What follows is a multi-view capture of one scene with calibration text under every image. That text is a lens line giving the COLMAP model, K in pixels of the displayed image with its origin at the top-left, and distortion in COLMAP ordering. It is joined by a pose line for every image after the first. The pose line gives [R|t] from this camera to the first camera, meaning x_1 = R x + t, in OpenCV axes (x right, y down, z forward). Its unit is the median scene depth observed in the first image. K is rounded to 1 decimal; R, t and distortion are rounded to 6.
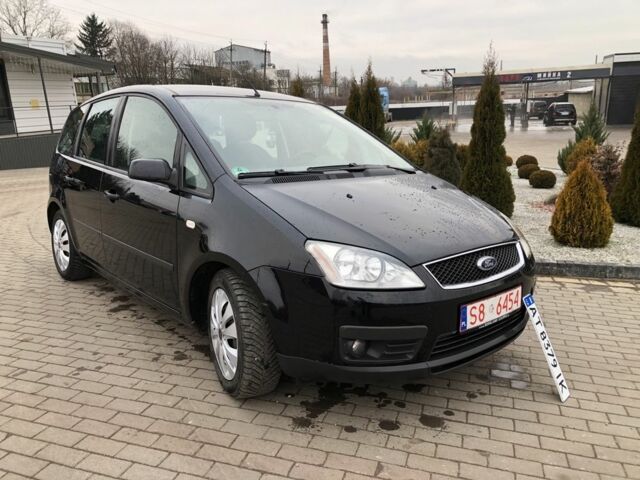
lens RADIAL K [[520.9, 0, 320.0], [0, 520.9, 240.0], [0, 0, 1]] dist [0.009027, 0.006817]
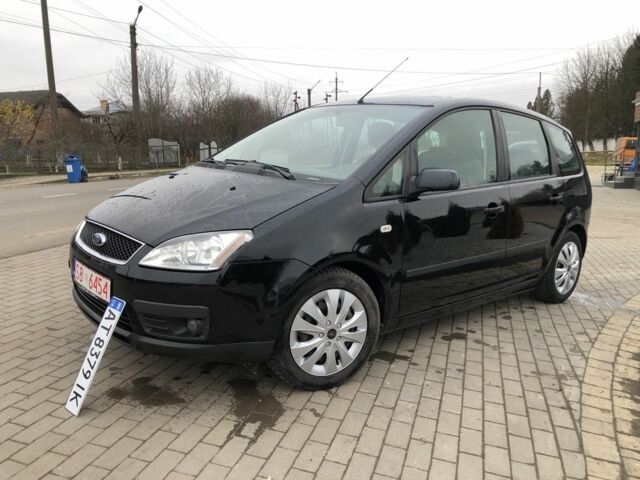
lens RADIAL K [[523.3, 0, 318.6], [0, 523.3, 248.9], [0, 0, 1]] dist [0.011197, 0.002296]
pose [[-0.005820, 0.179032, -0.983826, 1.375587], [-0.244424, 0.953746, 0.175004, -0.235447], [0.969651, 0.241489, 0.038209, 1.386604]]
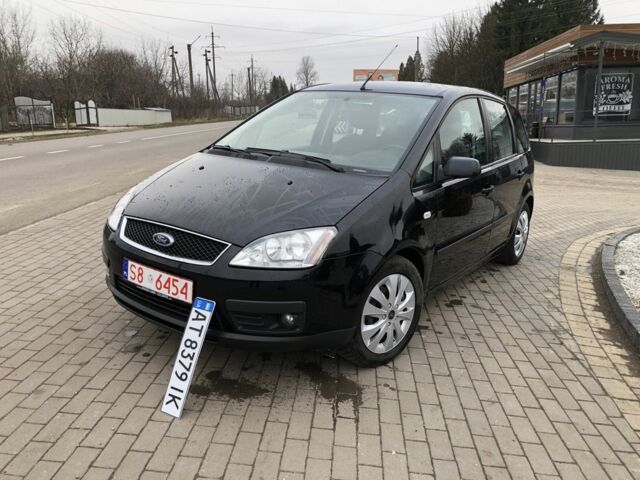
lens RADIAL K [[520.9, 0, 320.0], [0, 520.9, 240.0], [0, 0, 1]] dist [0.009027, 0.006817]
pose [[0.222748, 0.233710, -0.946448, 1.384844], [-0.241248, 0.953857, 0.178762, -0.219242], [0.944554, 0.188510, 0.268852, 1.002711]]
